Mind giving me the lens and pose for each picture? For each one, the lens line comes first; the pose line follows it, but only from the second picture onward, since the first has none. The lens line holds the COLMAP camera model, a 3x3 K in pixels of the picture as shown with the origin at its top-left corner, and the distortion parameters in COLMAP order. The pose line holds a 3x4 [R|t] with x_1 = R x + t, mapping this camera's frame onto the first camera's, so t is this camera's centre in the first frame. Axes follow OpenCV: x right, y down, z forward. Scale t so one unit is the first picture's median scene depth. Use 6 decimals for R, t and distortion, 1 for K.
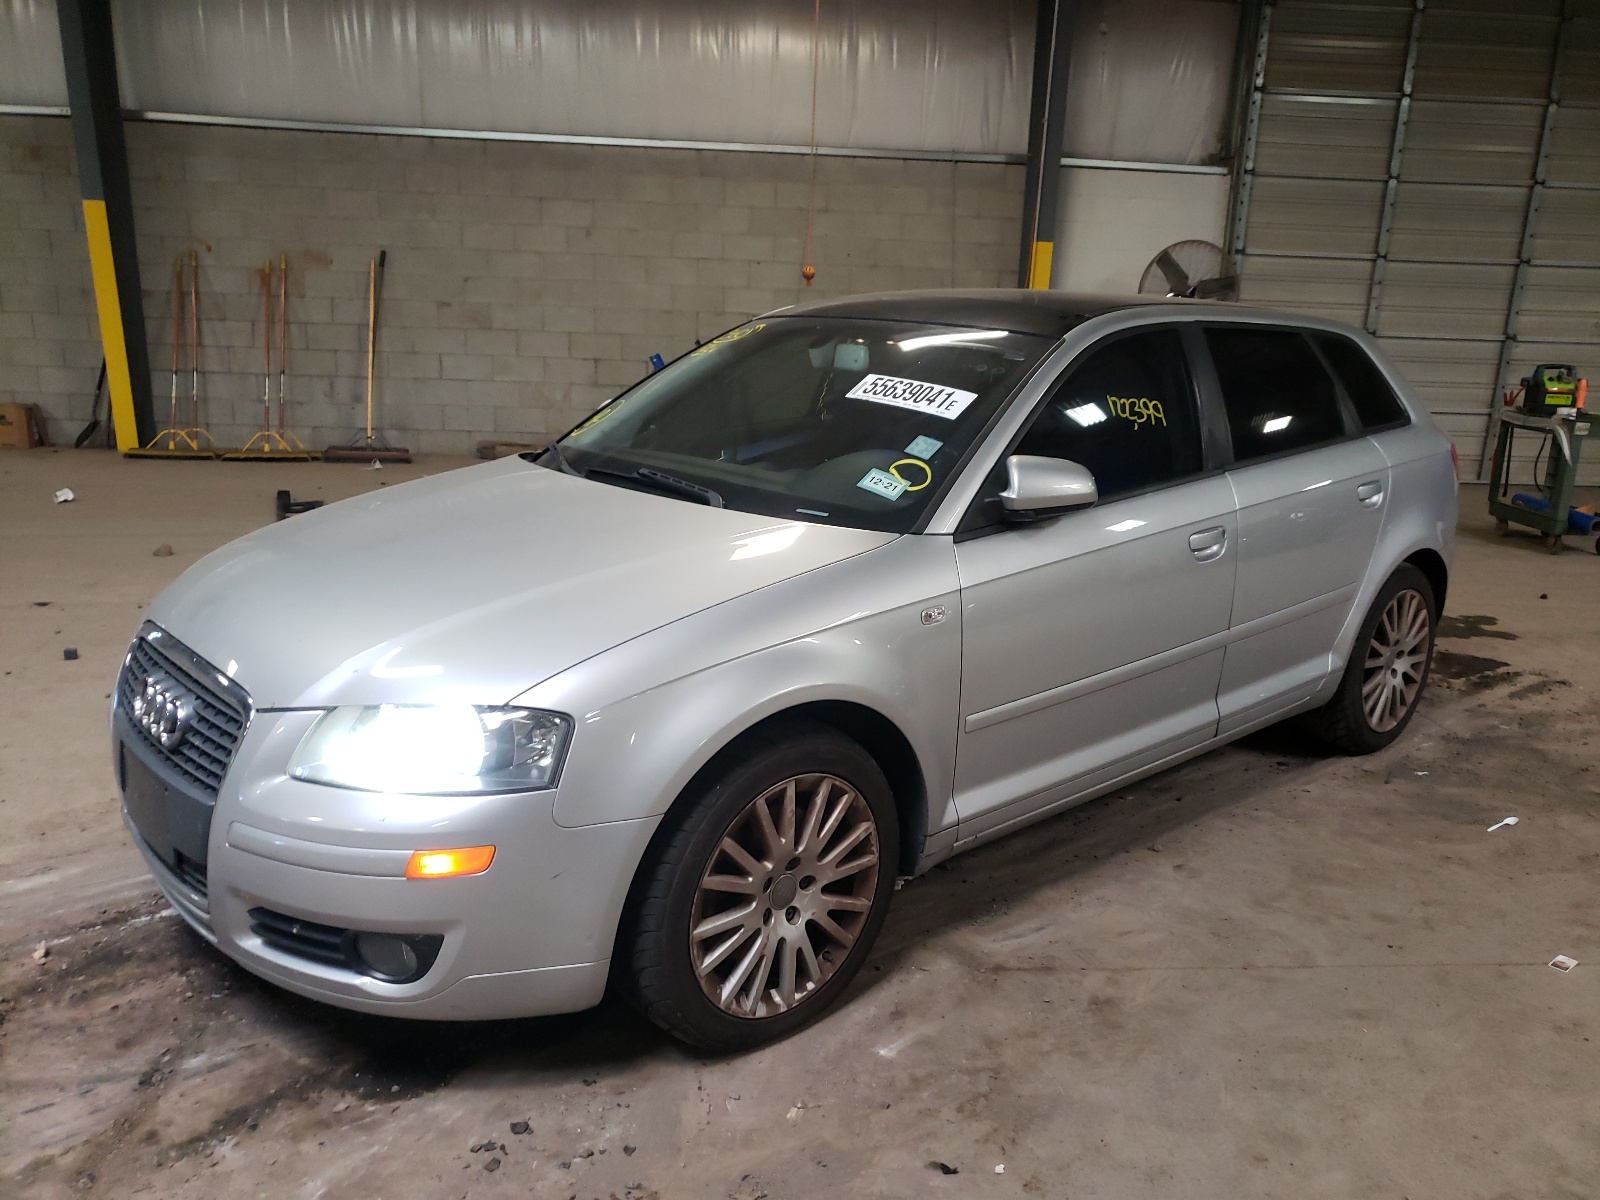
lens RADIAL K [[1333.6, 0, 800.0], [0, 1333.6, 600.0], [0, 0, 1]] dist [0.029729, -0.056579]
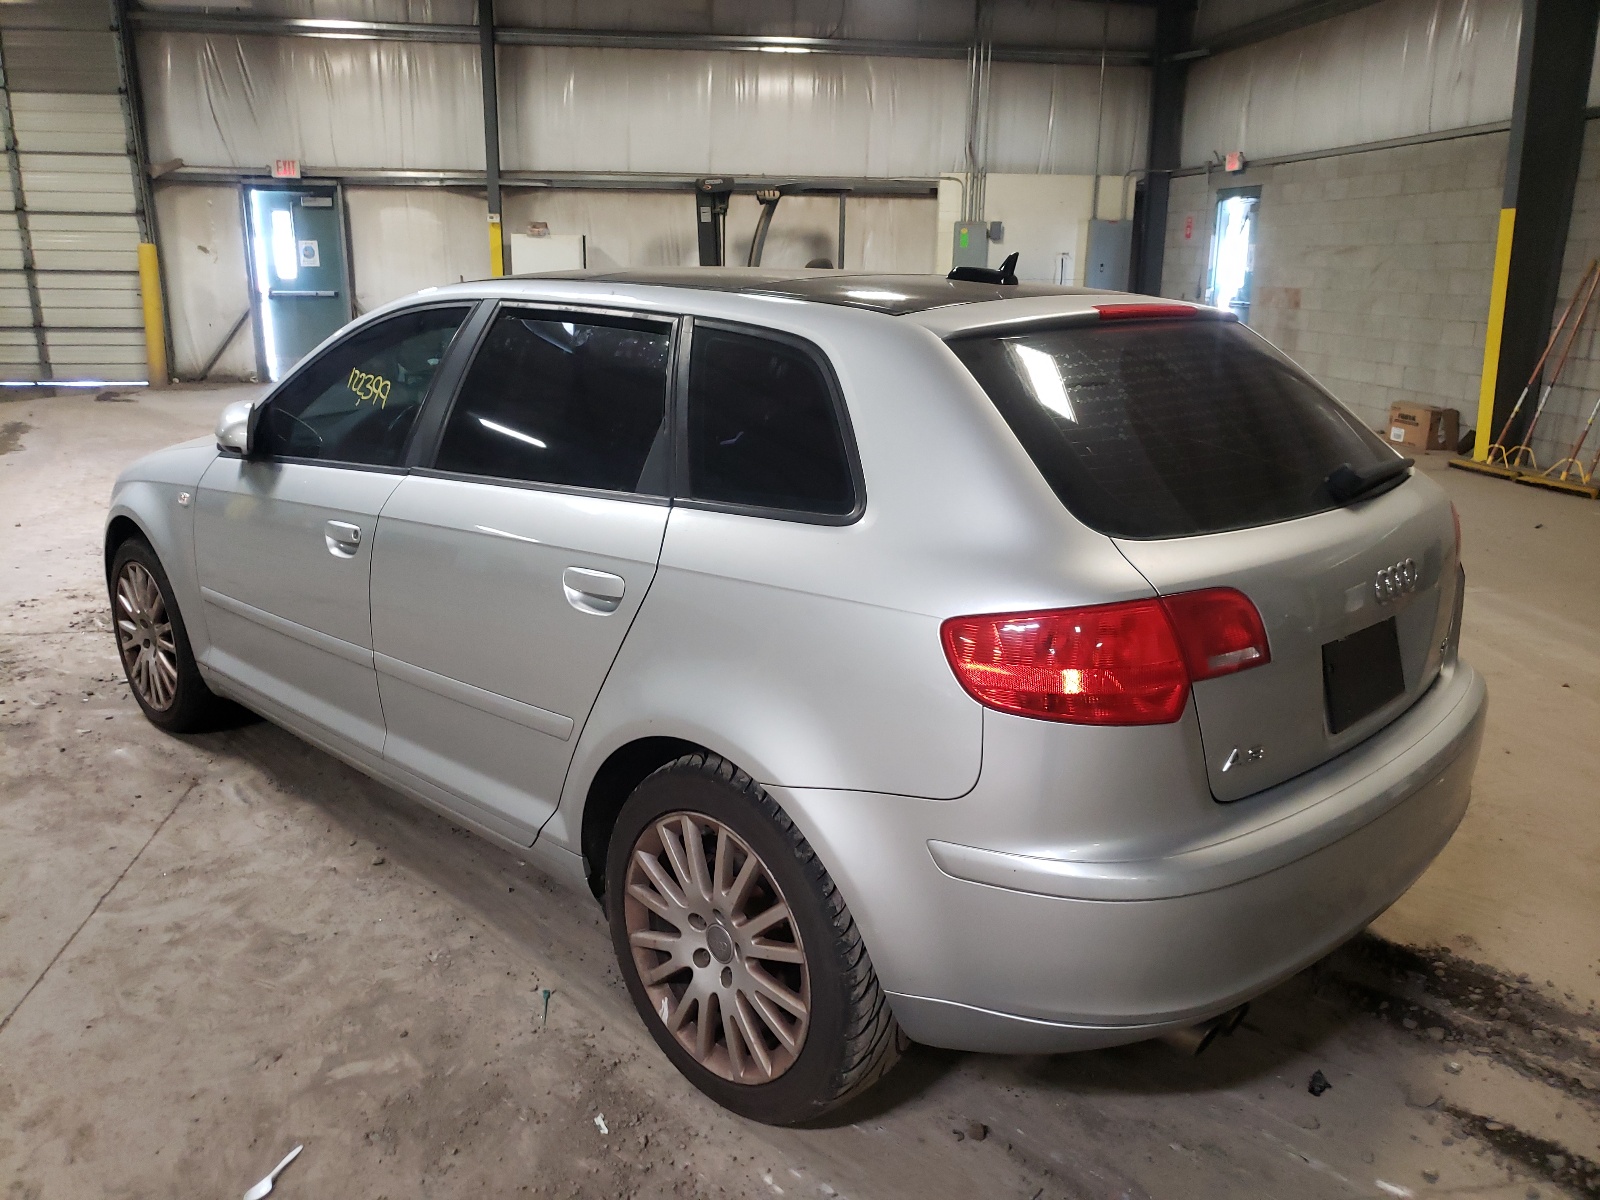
lens RADIAL K [[1300.4, 0, 800.0], [0, 1300.4, 600.0], [0, 0, 1]] dist [0.125327, -0.217107]
pose [[0.007407, 0.207679, -0.978169, 1.074497], [-0.226890, 0.953032, 0.200624, -0.227209], [0.973892, 0.220451, 0.054179, 1.138029]]
